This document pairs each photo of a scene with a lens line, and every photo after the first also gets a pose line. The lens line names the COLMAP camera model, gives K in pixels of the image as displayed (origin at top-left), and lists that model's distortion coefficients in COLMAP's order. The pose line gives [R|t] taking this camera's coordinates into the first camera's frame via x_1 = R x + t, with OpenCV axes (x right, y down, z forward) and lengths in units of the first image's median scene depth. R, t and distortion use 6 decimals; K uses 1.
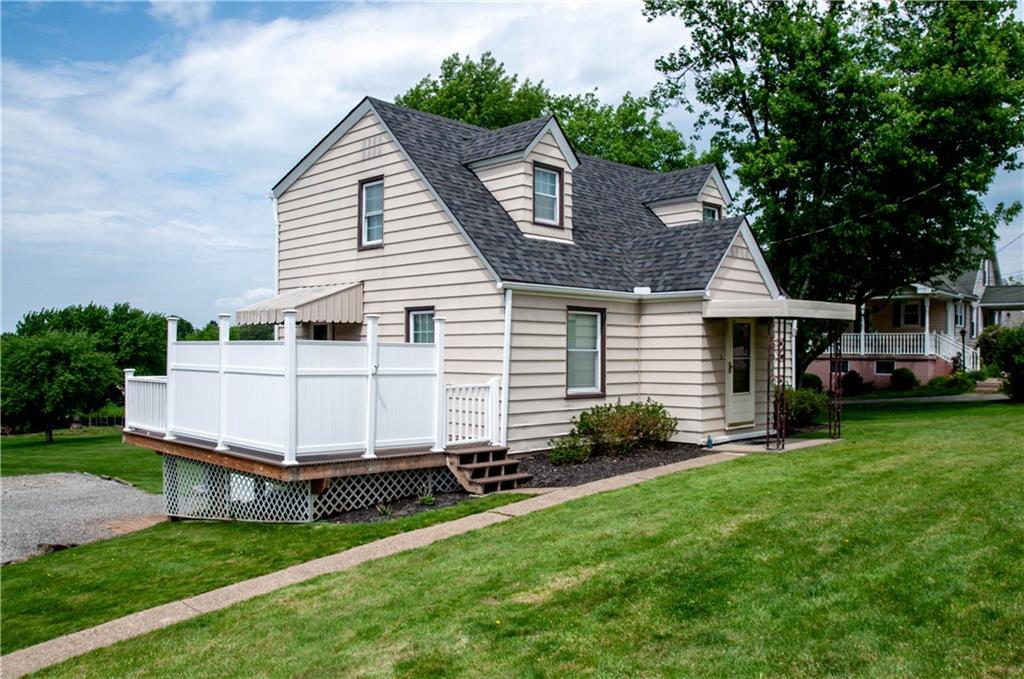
lens RADIAL K [[842.9, 0, 542.0], [0, 842.9, 345.9], [0, 0, 1]] dist [-0.066928, 0.079926]
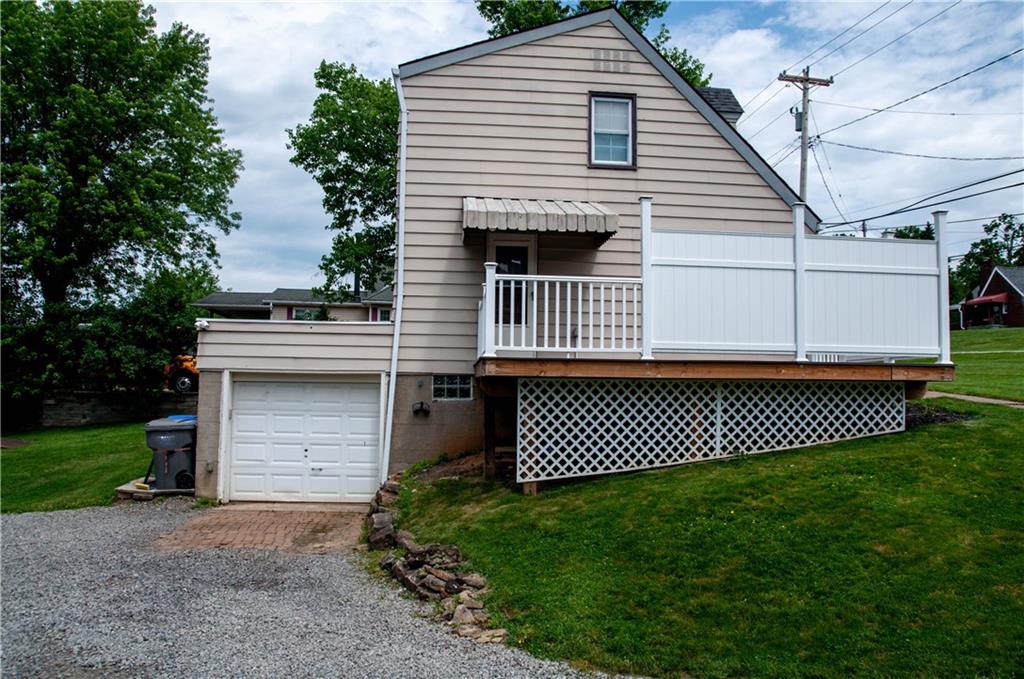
lens RADIAL K [[756.7, 0, 508.3], [0, 756.7, 342.2], [0, 0, 1]] dist [-0.087624, 0.048137]
pose [[0.658719, 0.049136, 0.750782, -0.905658], [-0.021431, 0.998686, -0.046557, 0.115558], [-0.752083, 0.014578, 0.658907, 0.566658]]
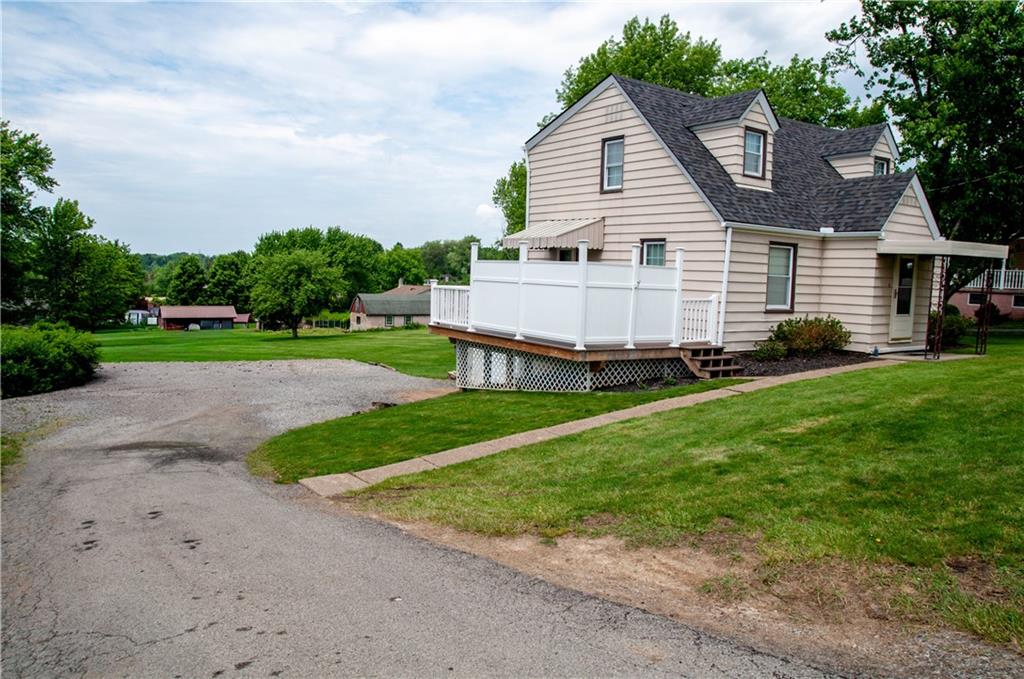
lens RADIAL K [[756.7, 0, 545.5], [0, 756.7, 335.6], [0, 0, 1]] dist [-0.087624, 0.048137]
pose [[0.984149, 0.043025, -0.172043, -0.096606], [-0.028082, 0.995692, 0.088363, 0.004632], [0.175104, -0.082131, 0.981118, -0.184672]]
